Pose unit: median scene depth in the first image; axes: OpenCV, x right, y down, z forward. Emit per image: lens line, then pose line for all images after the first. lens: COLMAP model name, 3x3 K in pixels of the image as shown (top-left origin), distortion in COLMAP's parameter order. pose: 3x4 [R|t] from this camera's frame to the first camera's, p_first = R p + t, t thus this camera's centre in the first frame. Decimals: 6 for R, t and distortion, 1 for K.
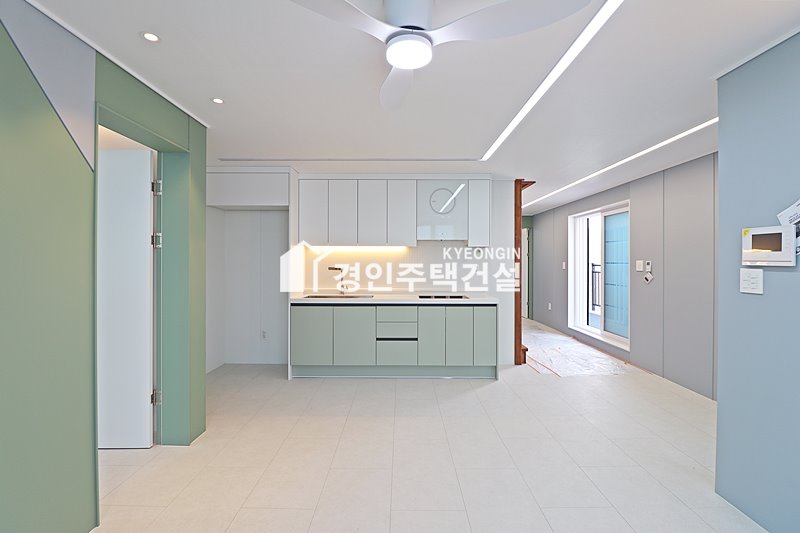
lens RADIAL K [[378.4, 0, 396.4], [0, 378.4, 259.5], [0, 0, 1]] dist [0.001106, -0.012833]
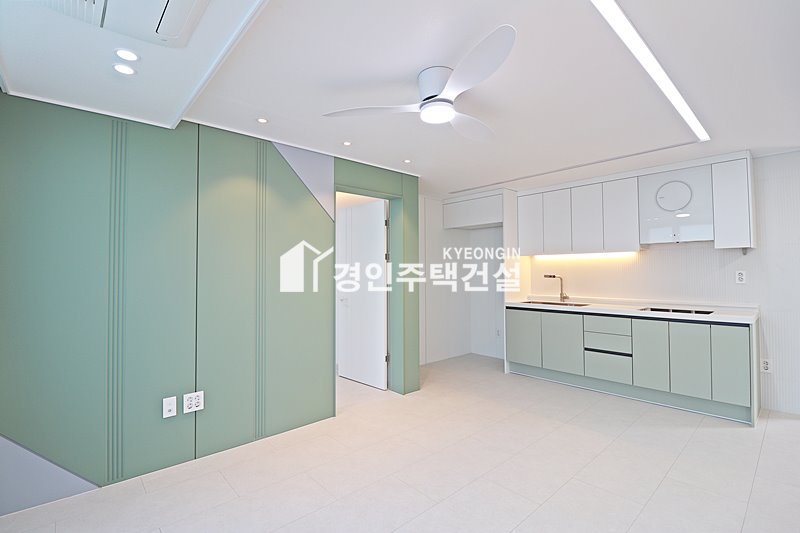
lens RADIAL K [[367.9, 0, 396.2], [0, 367.9, 261.3], [0, 0, 1]] dist [-0.003439, -0.012366]
pose [[0.669894, -0.028356, -0.741915, 0.306610], [0.011455, 0.999546, -0.027860, 0.005656], [0.742368, 0.010165, 0.669915, 0.005661]]
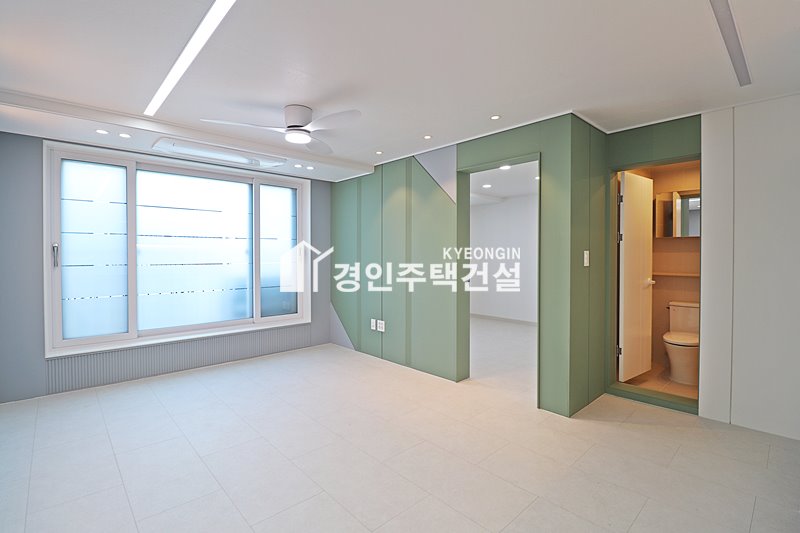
lens RADIAL K [[372.9, 0, 399.8], [0, 372.9, 261.4], [0, 0, 1]] dist [0.000258, -0.011978]
pose [[-0.725552, 0.010109, -0.688093, 0.324013], [0.004833, 0.999942, 0.009595, 0.019708], [0.688150, 0.003636, -0.725559, 0.901817]]
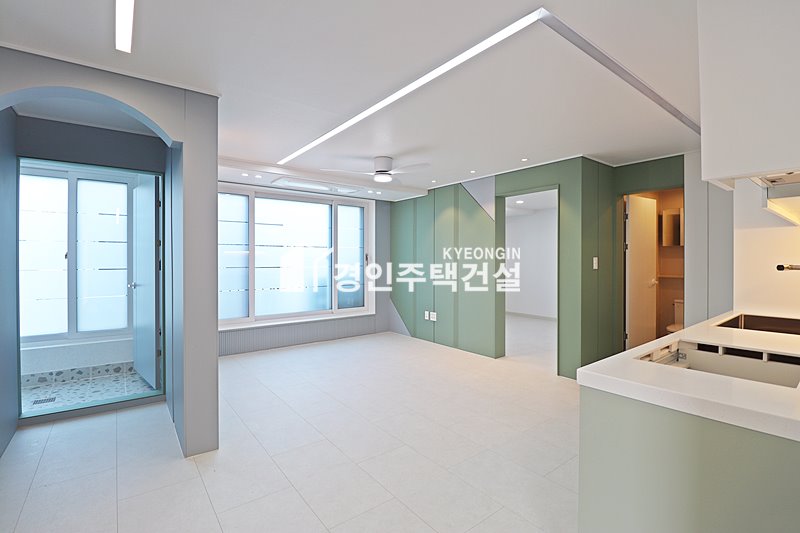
lens RADIAL K [[367.9, 0, 396.2], [0, 367.9, 261.3], [0, 0, 1]] dist [-0.003439, -0.012366]
pose [[-0.791349, -0.000964, -0.611364, 0.531650], [0.002721, 0.999983, -0.005100, 0.021284], [0.611358, -0.005700, -0.791333, 1.049208]]
